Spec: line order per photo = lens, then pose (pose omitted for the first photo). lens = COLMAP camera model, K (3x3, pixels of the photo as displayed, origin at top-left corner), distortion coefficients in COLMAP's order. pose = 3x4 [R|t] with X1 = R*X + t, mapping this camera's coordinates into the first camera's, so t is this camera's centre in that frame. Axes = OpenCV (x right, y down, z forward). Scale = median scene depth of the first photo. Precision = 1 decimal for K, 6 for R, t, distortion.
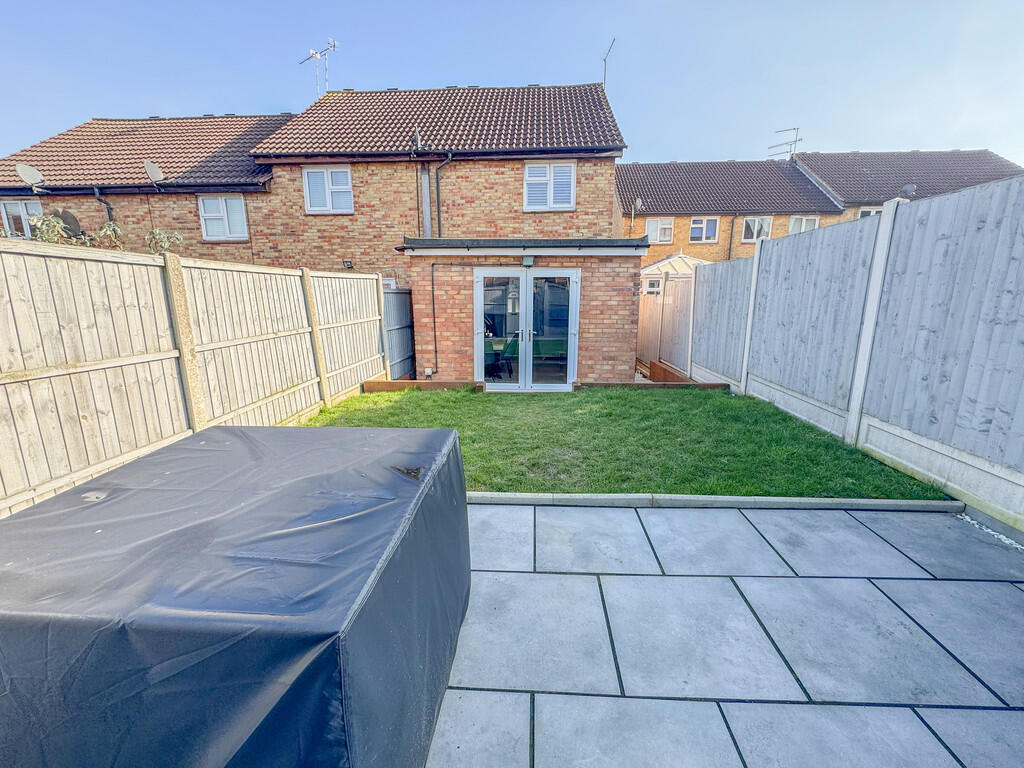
lens RADIAL K [[421.9, 0, 514.2], [0, 421.9, 383.4], [0, 0, 1]] dist [-0.003077, 0.000365]
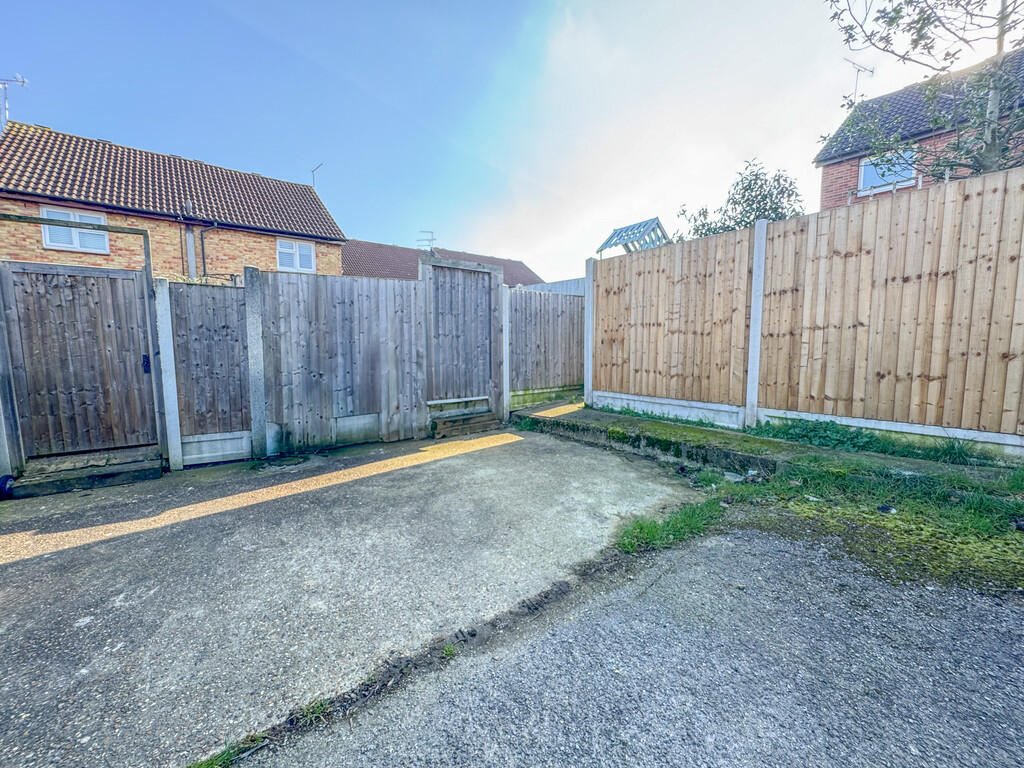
lens RADIAL K [[421.9, 0, 511.5], [0, 421.9, 384.5], [0, 0, 1]] dist [-0.003077, 0.000365]
pose [[0.739719, -0.064918, 0.669778, -0.373043], [0.143664, 0.987623, -0.062941, 0.176509], [-0.657402, 0.142781, 0.739890, -0.518601]]
